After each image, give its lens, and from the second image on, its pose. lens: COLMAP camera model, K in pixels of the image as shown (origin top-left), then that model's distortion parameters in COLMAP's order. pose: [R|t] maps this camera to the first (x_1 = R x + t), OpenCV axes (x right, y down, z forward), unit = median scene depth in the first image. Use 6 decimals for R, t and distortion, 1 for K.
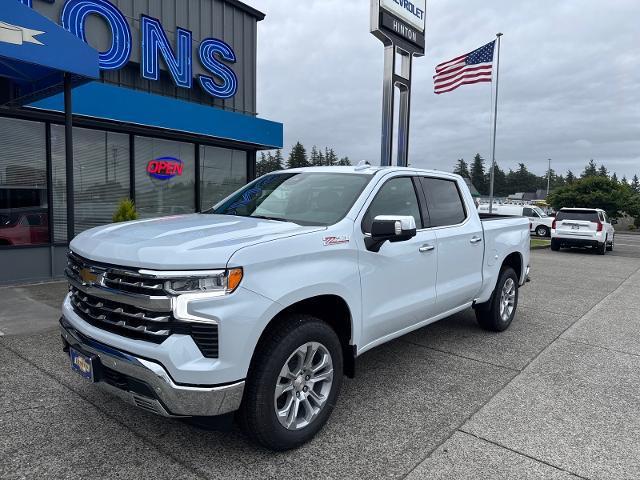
lens RADIAL K [[444.2, 0, 321.5], [0, 444.2, 237.9], [0, 0, 1]] dist [0.046261, -0.069894]
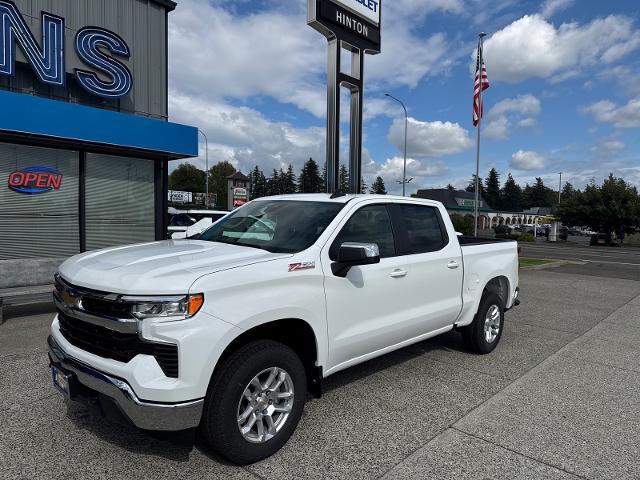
lens RADIAL K [[448.2, 0, 318.5], [0, 448.2, 240.6], [0, 0, 1]] dist [0.010120, 0.001181]
pose [[0.999275, -0.003397, -0.037922, 0.149994], [0.002254, 0.999543, -0.030141, -0.012166], [0.038007, 0.030033, 0.998826, 0.130994]]
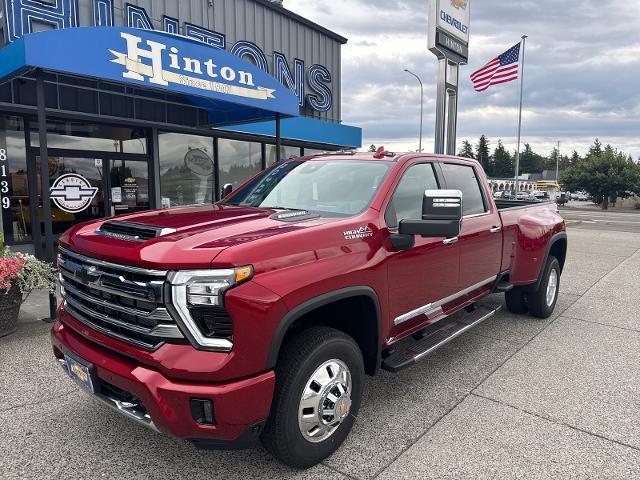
lens RADIAL K [[446.4, 0, 320.0], [0, 446.4, 240.0], [0, 0, 1]] dist [0.005449, -0.011790]
pose [[0.999792, -0.016663, -0.011792, -0.164151], [0.017113, 0.999087, 0.039145, 0.003328], [0.011129, -0.039339, 0.999164, -0.214315]]
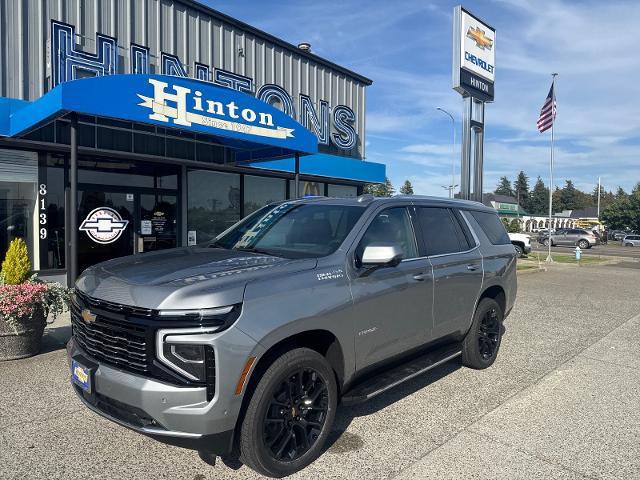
lens RADIAL K [[444.2, 0, 321.5], [0, 444.2, 237.9], [0, 0, 1]] dist [0.046261, -0.069894]
pose [[0.996313, -0.007581, -0.085458, -0.138638], [0.003719, 0.998968, -0.045259, 0.006205], [0.085713, 0.044774, 0.995313, -0.224529]]
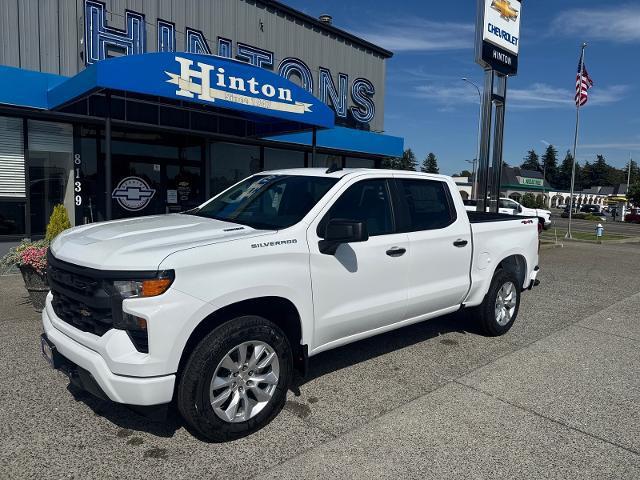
lens RADIAL K [[444.2, 0, 321.5], [0, 444.2, 237.9], [0, 0, 1]] dist [0.046261, -0.069894]
pose [[0.991314, 0.020028, -0.129983, -0.127262], [-0.017852, 0.999681, 0.017880, 0.008394], [0.130299, -0.015404, 0.991355, -0.257128]]
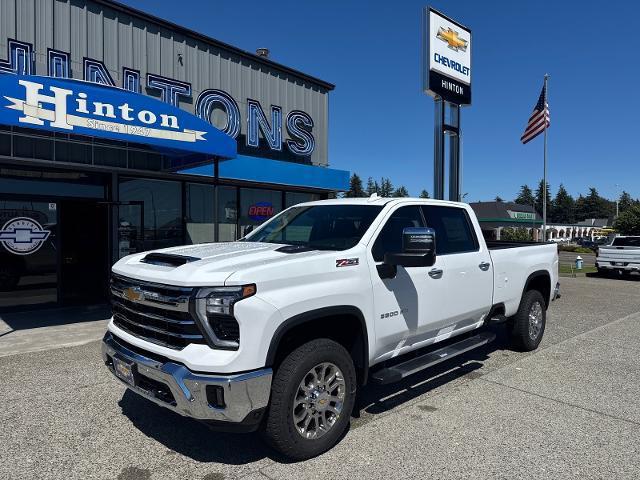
lens RADIAL K [[443.8, 0, 318.6], [0, 443.8, 239.8], [0, 0, 1]] dist [0.035588, -0.051679]
pose [[0.990784, -0.016622, -0.134431, -0.010412], [0.007823, 0.997808, -0.065715, 0.007473], [0.135229, 0.064058, 0.988742, -0.169415]]
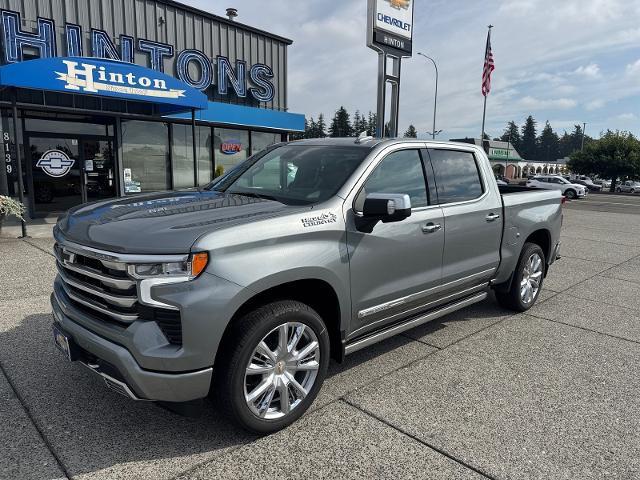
lens RADIAL K [[446.4, 0, 320.0], [0, 446.4, 240.0], [0, 0, 1]] dist [0.005449, -0.011790]
pose [[0.994907, 0.007465, -0.100517, 0.100479], [0.000462, 0.996905, 0.078608, 0.039180], [0.100793, -0.078254, 0.991825, -0.438145]]
